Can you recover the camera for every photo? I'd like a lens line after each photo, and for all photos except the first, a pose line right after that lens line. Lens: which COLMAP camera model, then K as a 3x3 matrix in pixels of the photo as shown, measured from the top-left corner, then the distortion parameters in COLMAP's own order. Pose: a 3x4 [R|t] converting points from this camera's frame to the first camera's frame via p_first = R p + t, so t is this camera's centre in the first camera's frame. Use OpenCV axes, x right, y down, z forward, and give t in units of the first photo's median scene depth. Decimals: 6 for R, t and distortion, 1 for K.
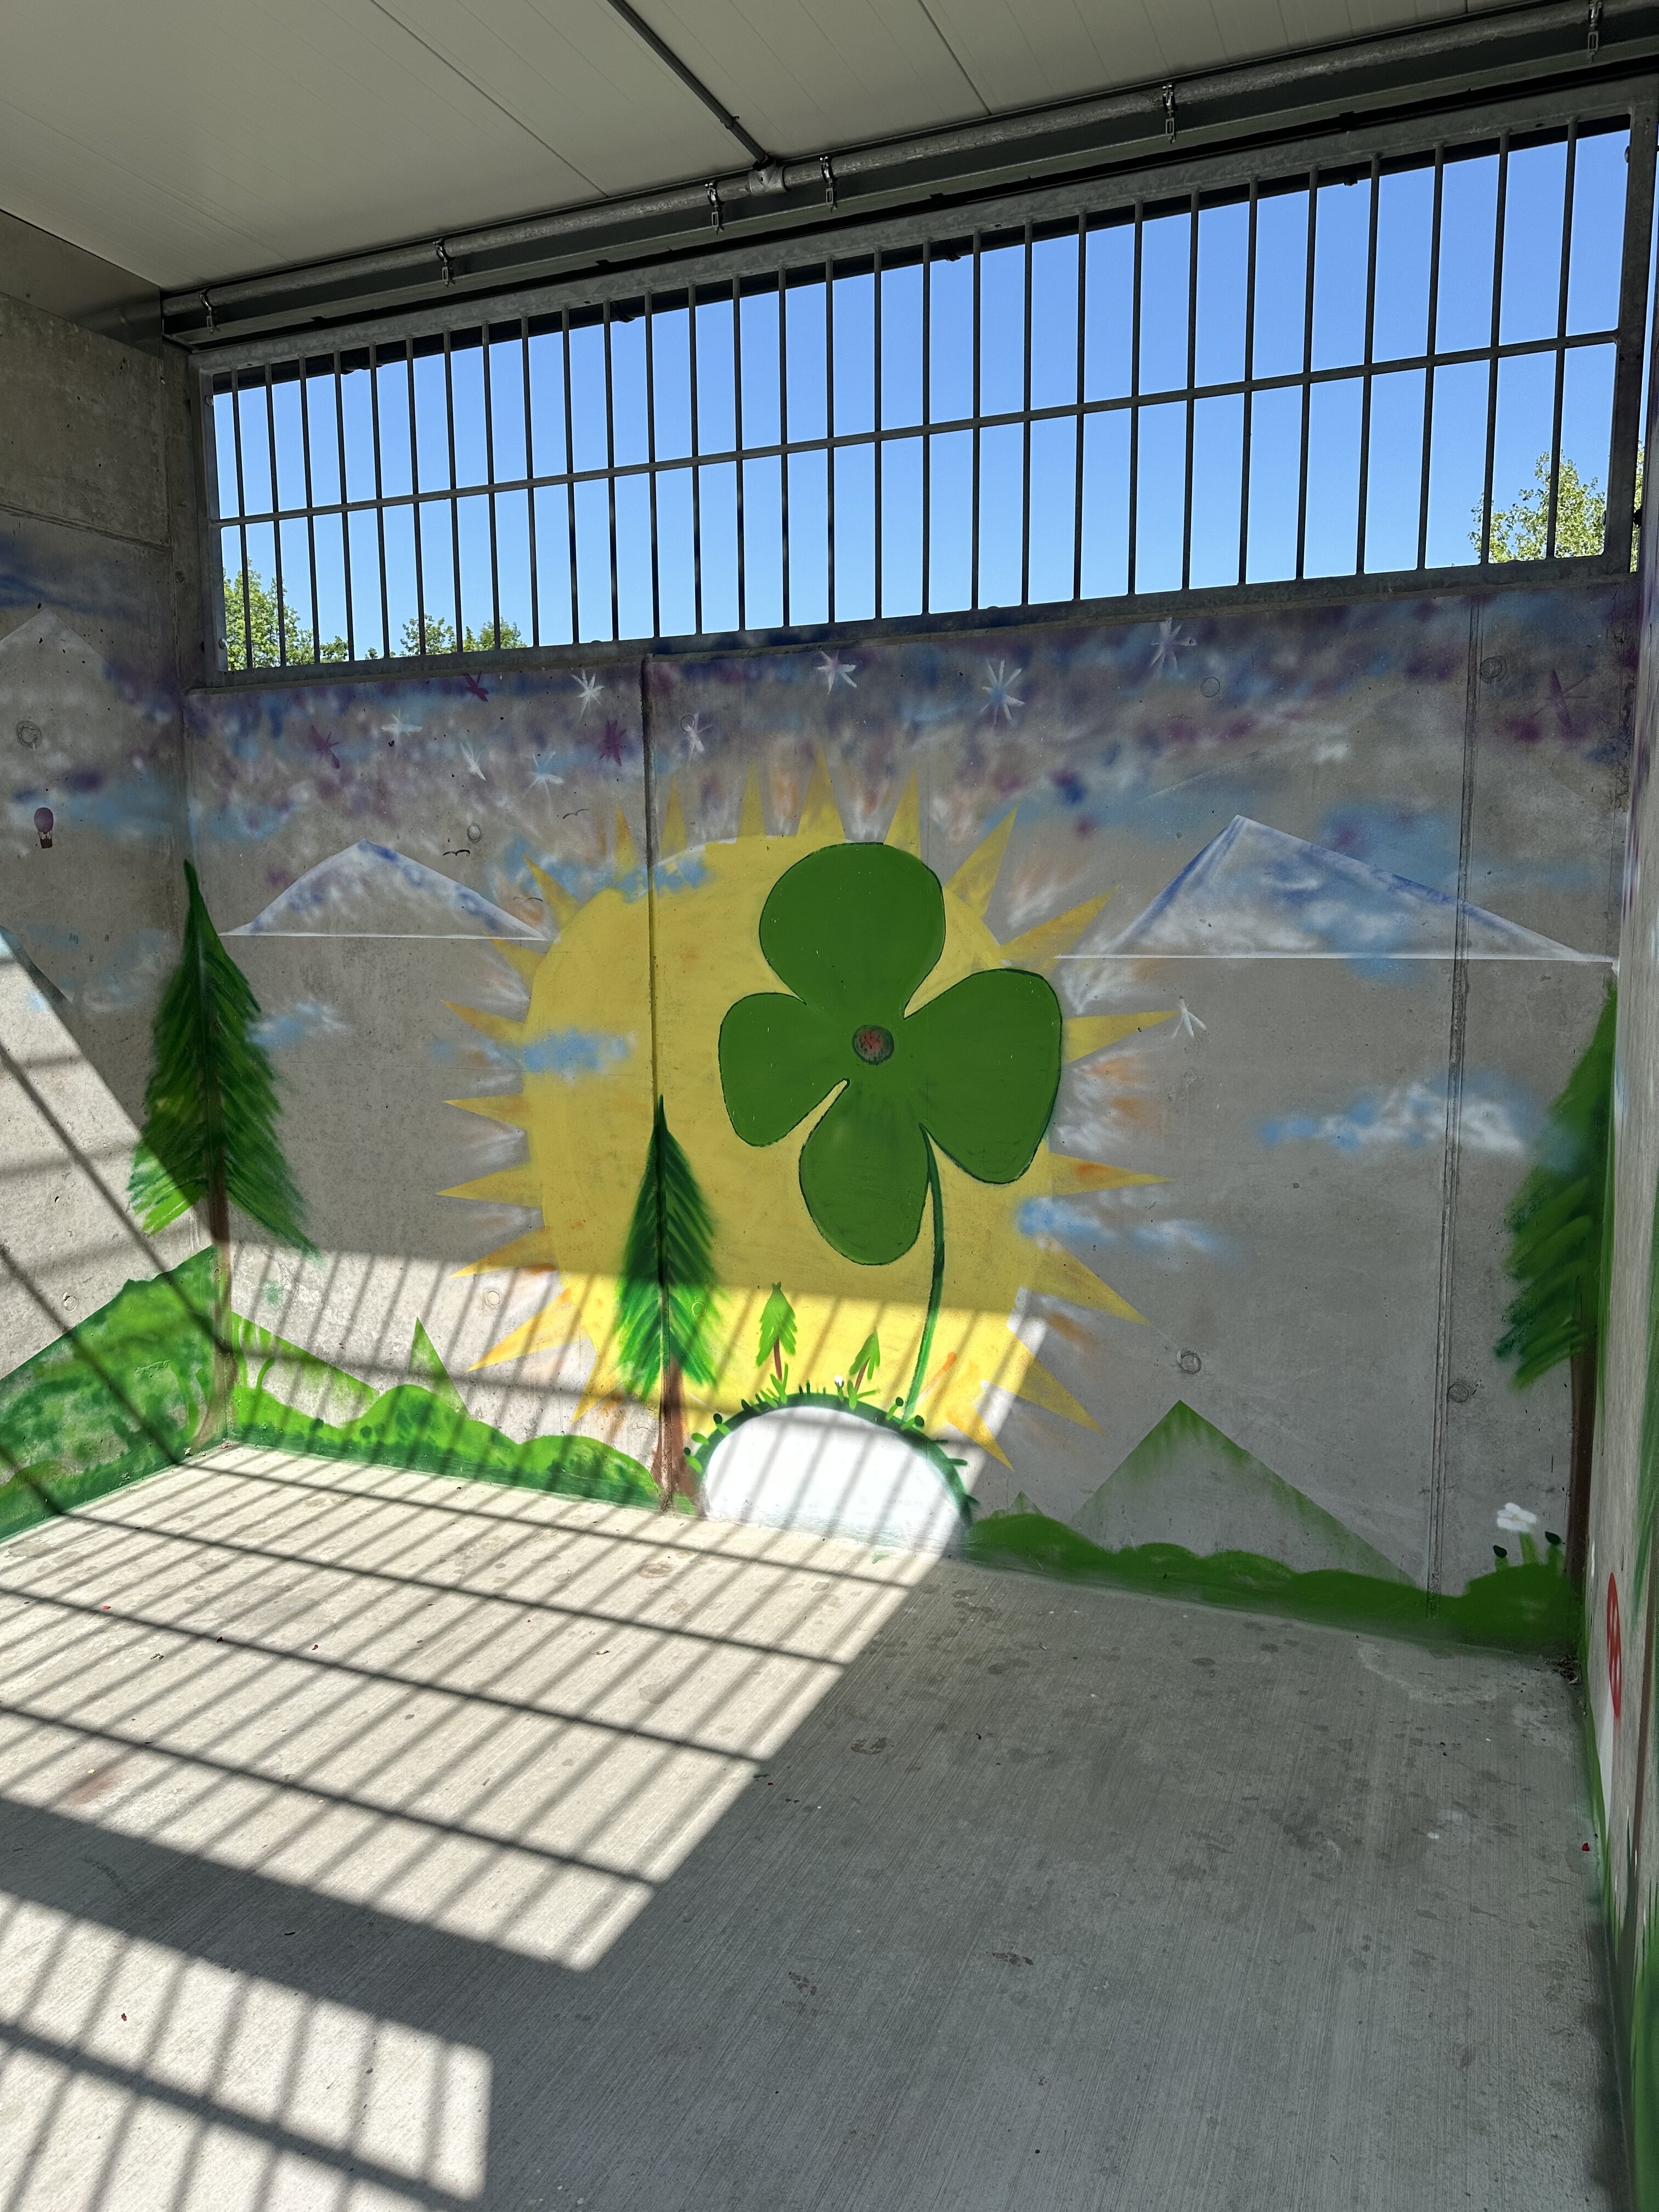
lens RADIAL K [[1538.8, 0, 829.0], [0, 1538.8, 1114.6], [0, 0, 1]] dist [0.122226, -0.181403]
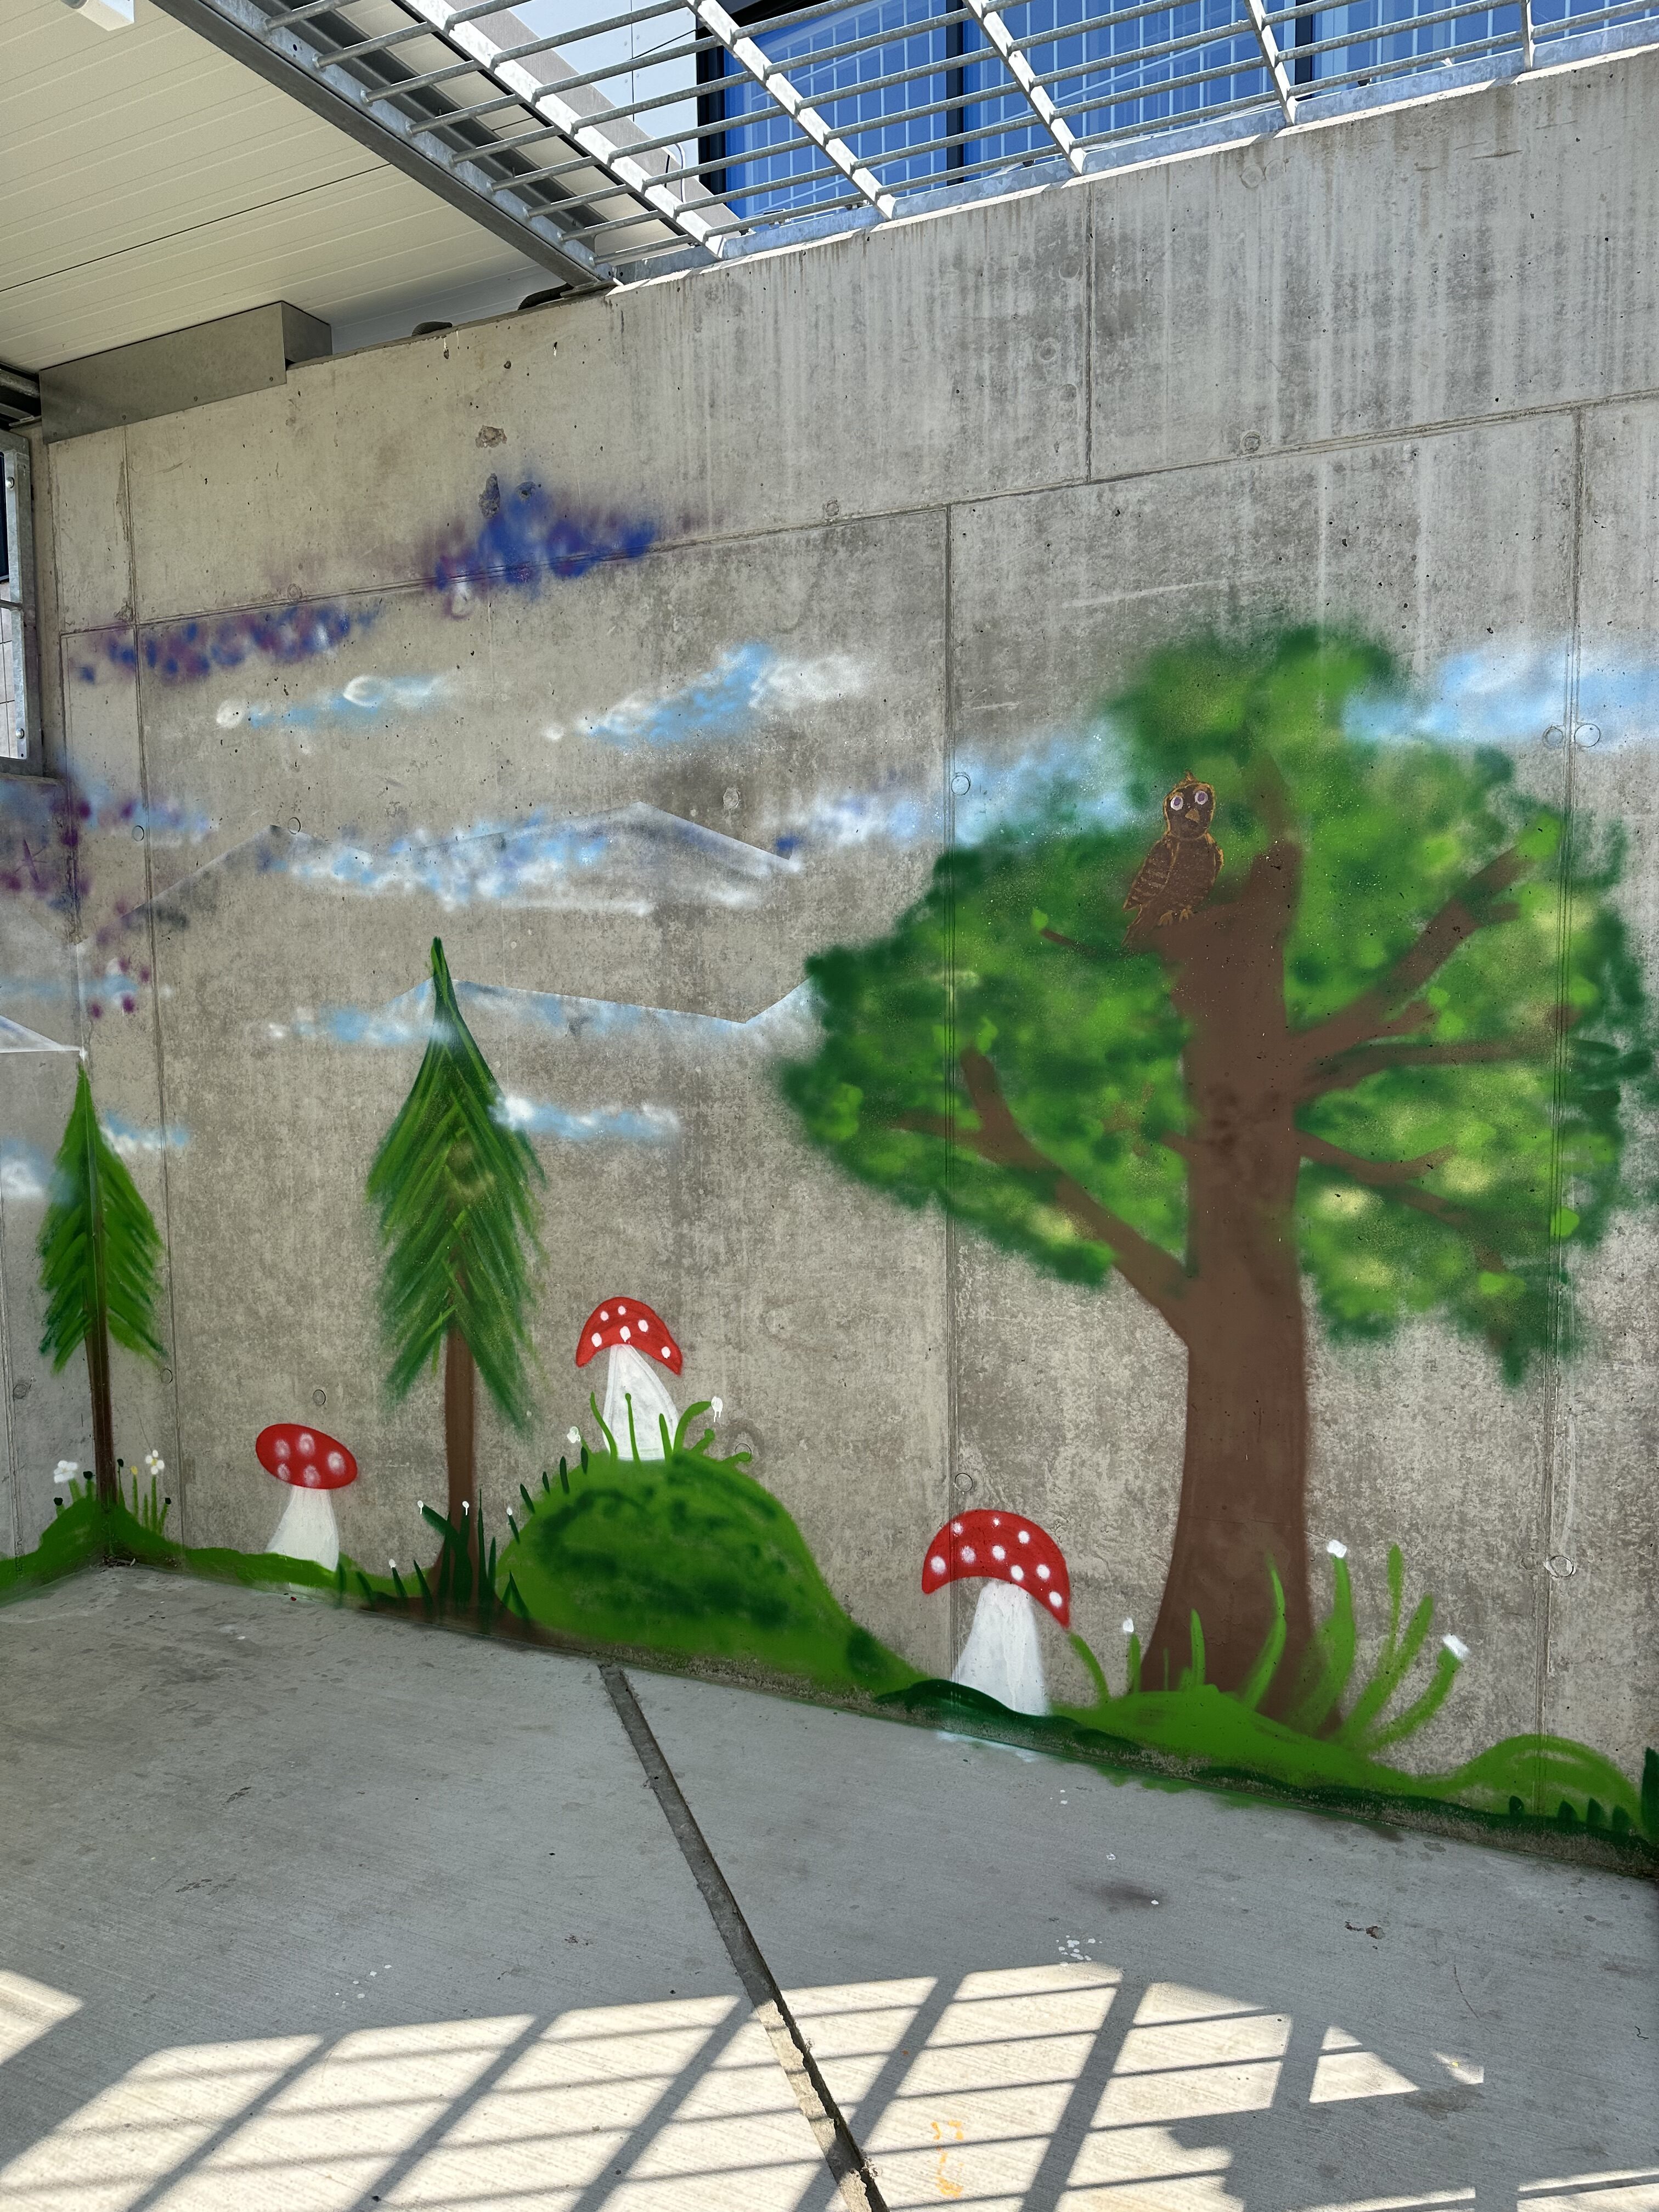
lens RADIAL K [[1538.8, 0, 829.0], [0, 1538.8, 1114.6], [0, 0, 1]] dist [0.122226, -0.181403]
pose [[0.039839, -0.081937, 0.995841, -0.727662], [0.143453, 0.986777, 0.075452, -0.041055], [-0.988855, 0.139851, 0.051067, 0.221449]]
